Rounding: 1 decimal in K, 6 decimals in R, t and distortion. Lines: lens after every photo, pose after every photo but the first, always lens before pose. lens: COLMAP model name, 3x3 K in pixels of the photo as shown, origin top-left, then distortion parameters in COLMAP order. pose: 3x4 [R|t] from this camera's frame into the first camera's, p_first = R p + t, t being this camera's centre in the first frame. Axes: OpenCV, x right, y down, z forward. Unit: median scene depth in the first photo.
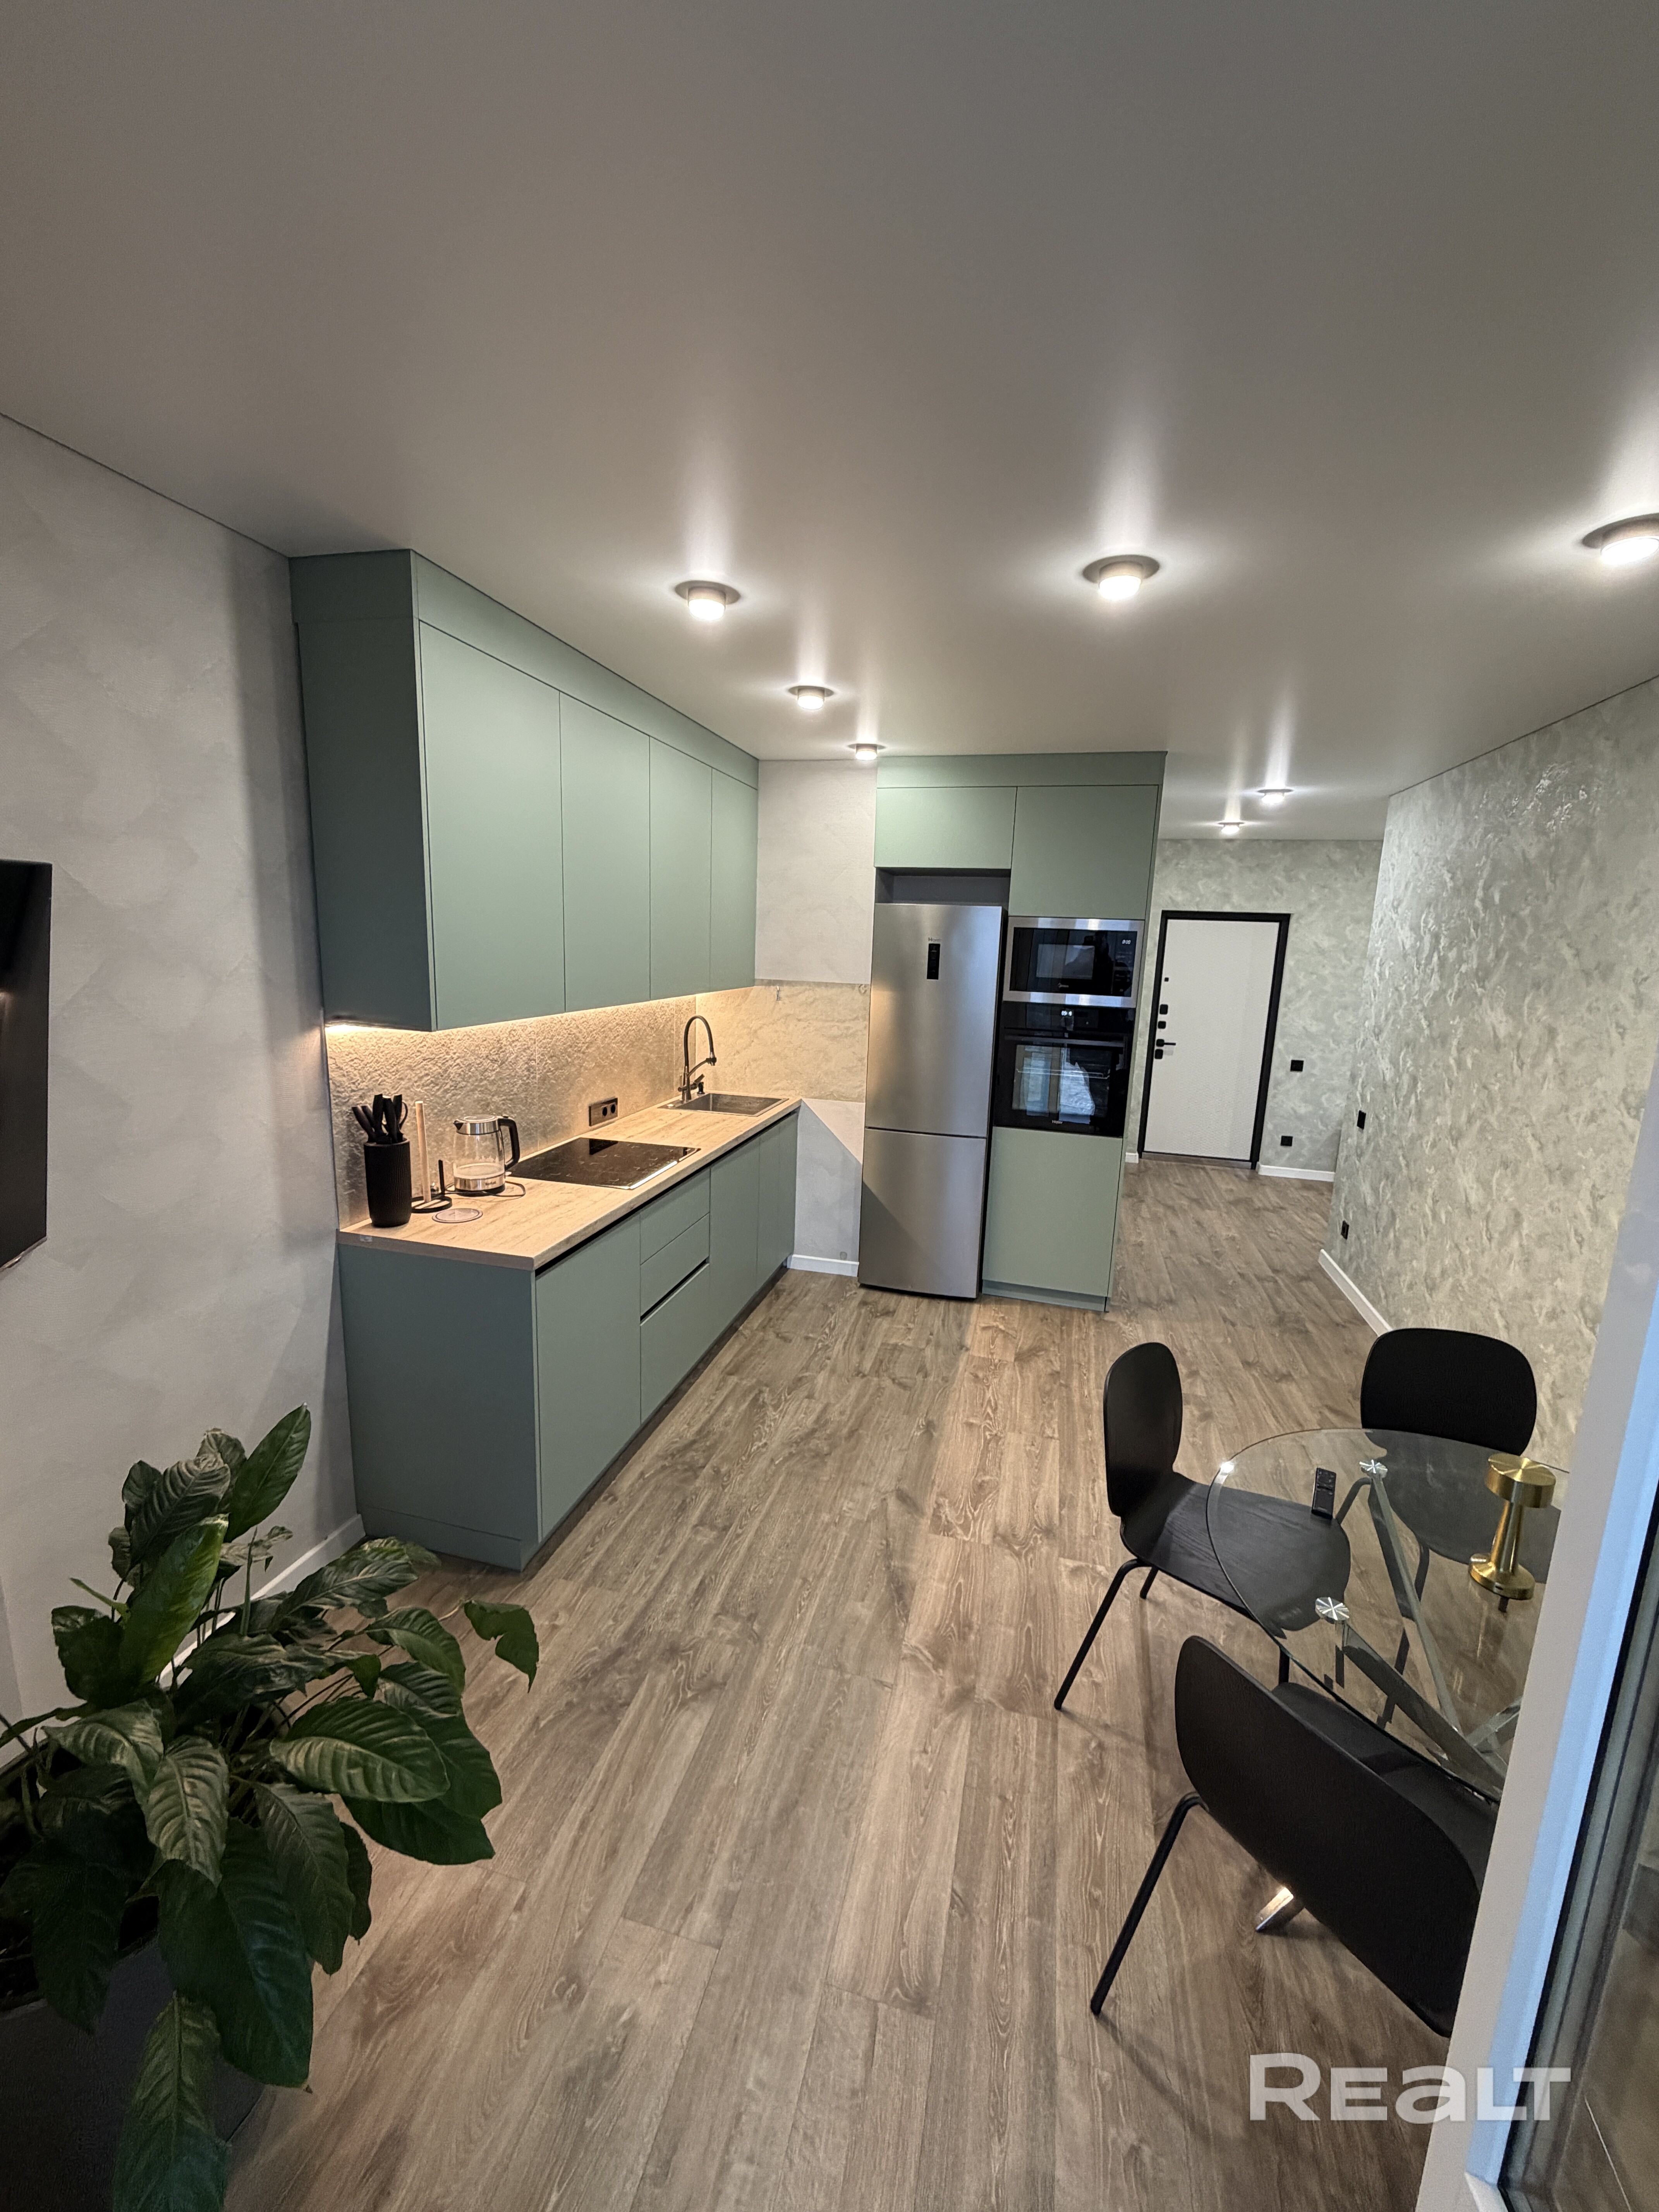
lens RADIAL K [[888.1, 0, 824.3], [0, 888.1, 1103.4], [0, 0, 1]] dist [0.000303, 0.000078]
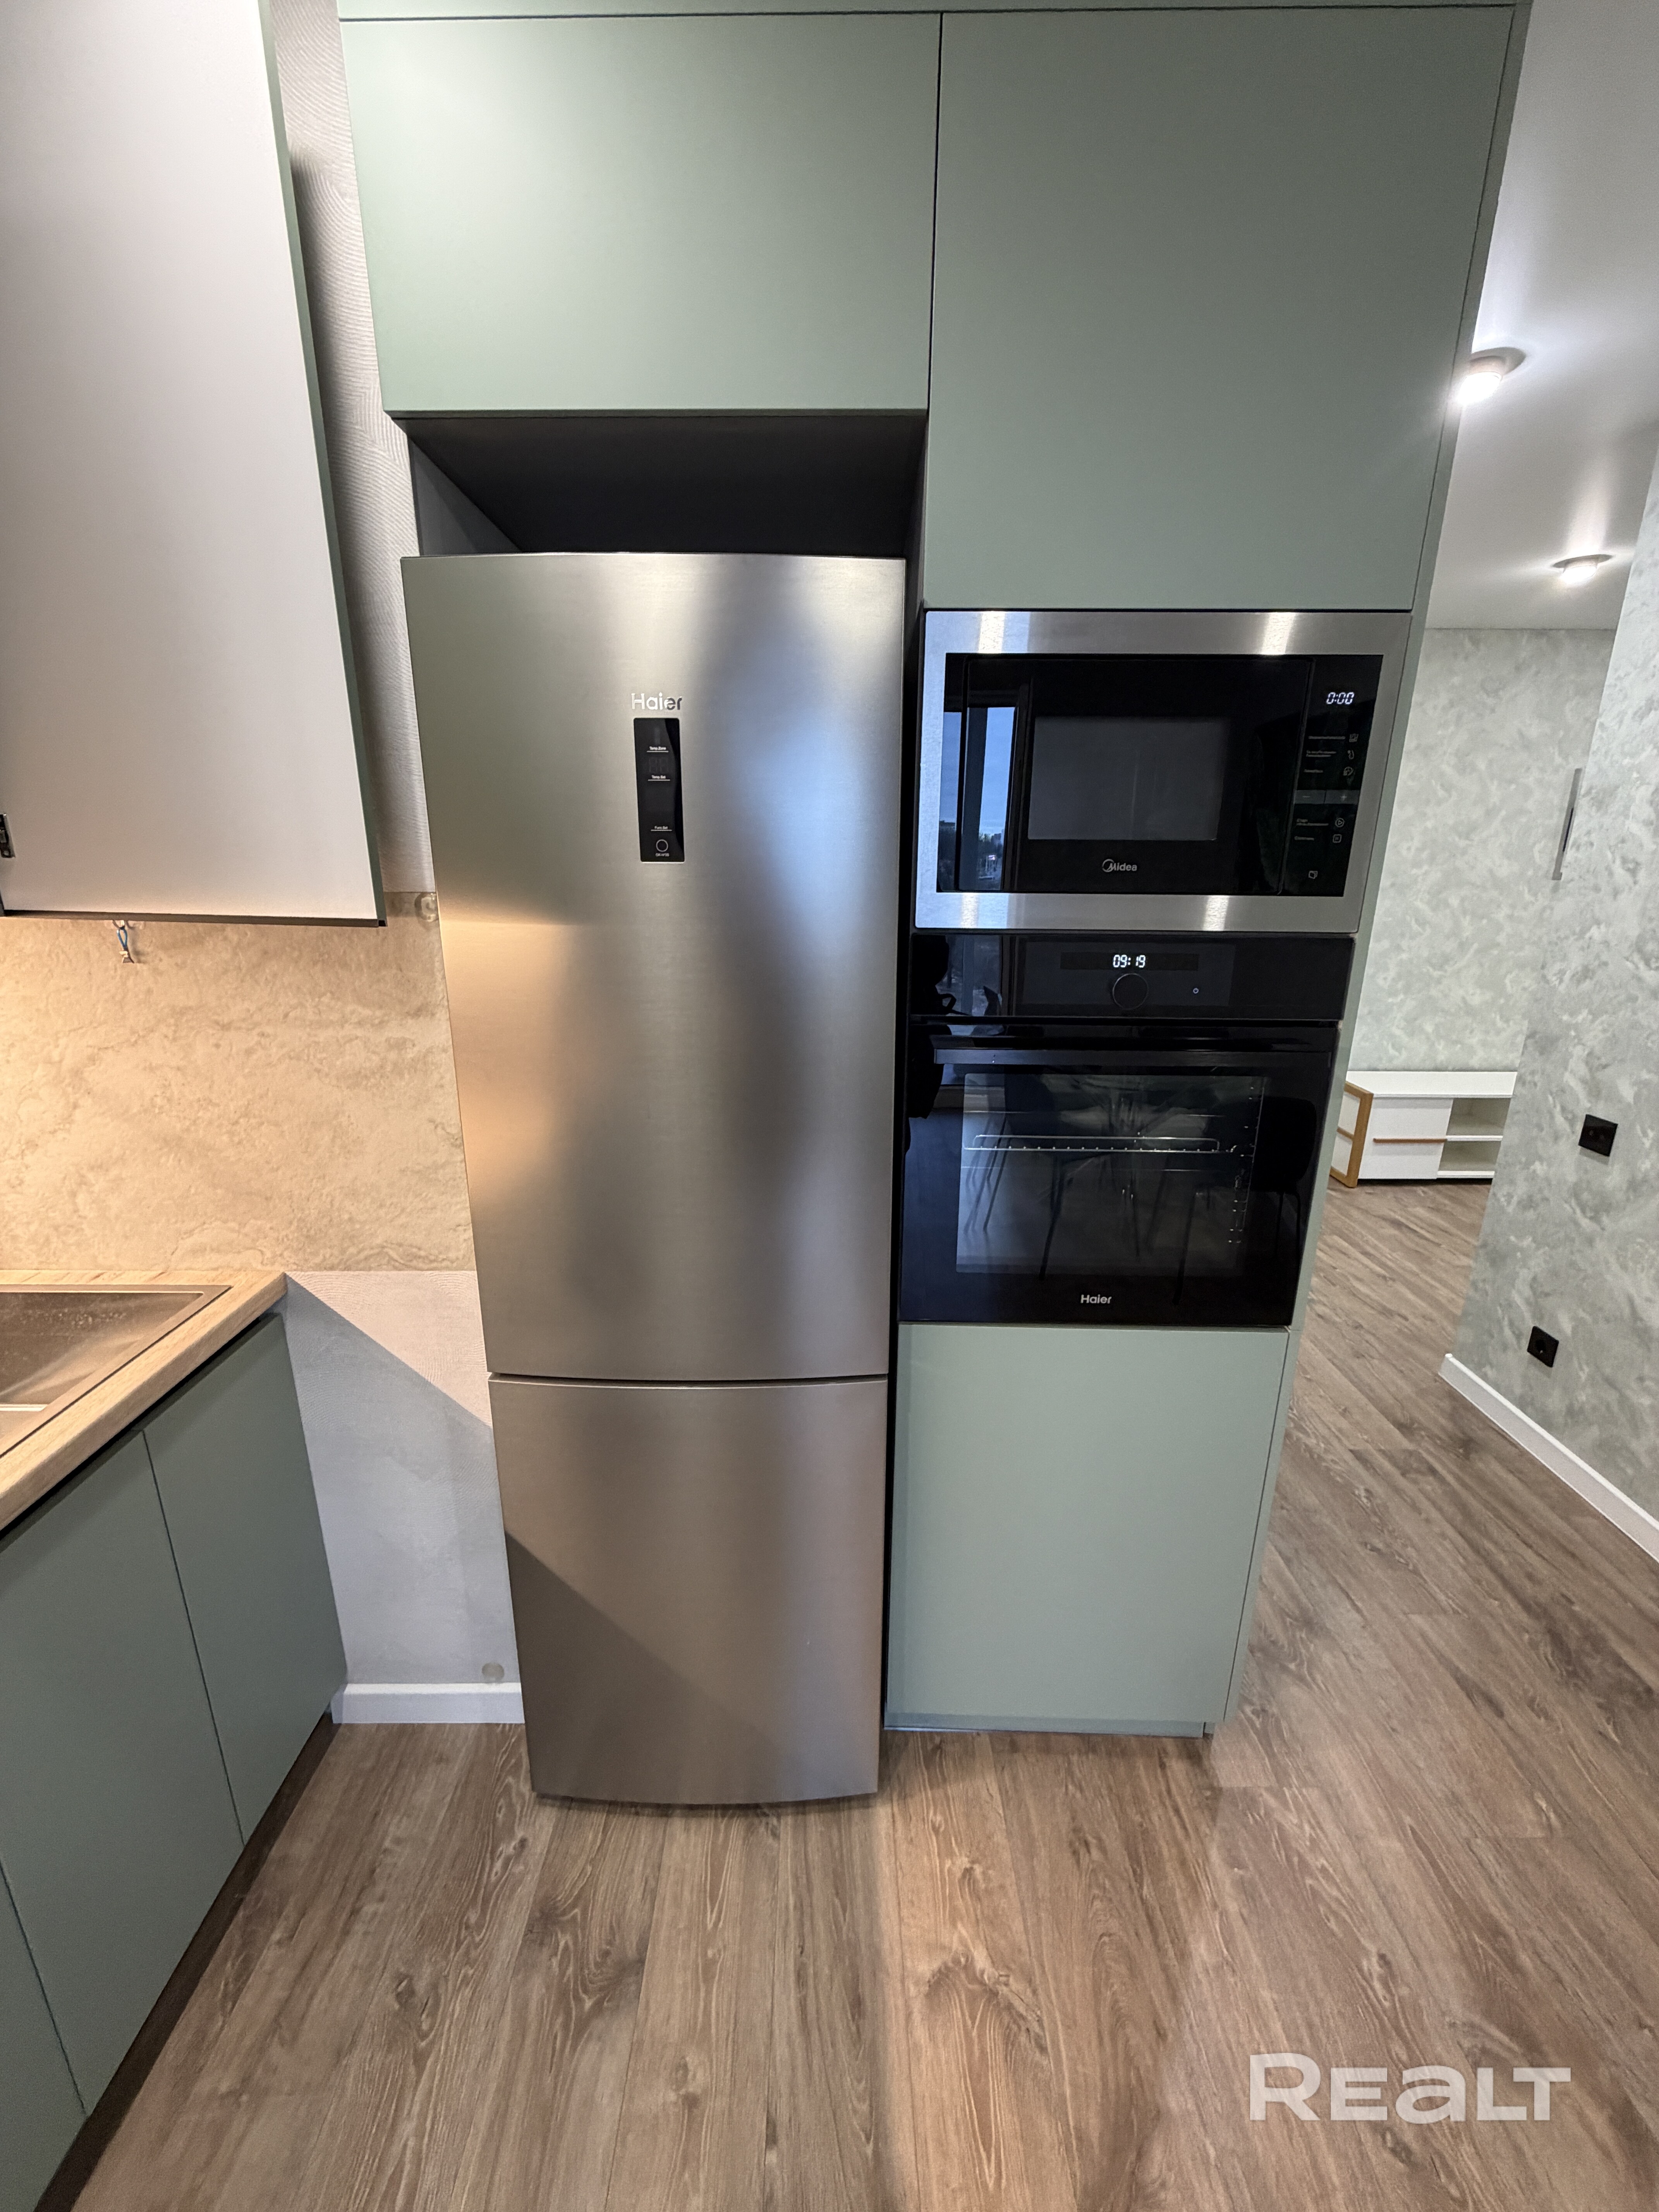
lens RADIAL K [[888.1, 0, 826.6], [0, 888.1, 1109.5], [0, 0, 1]] dist [0.000303, 0.000078]
pose [[0.966839, -0.099078, 0.235383, 0.092318], [0.074270, 0.990924, 0.112040, -0.085325], [-0.244348, -0.090843, 0.965423, 0.672940]]
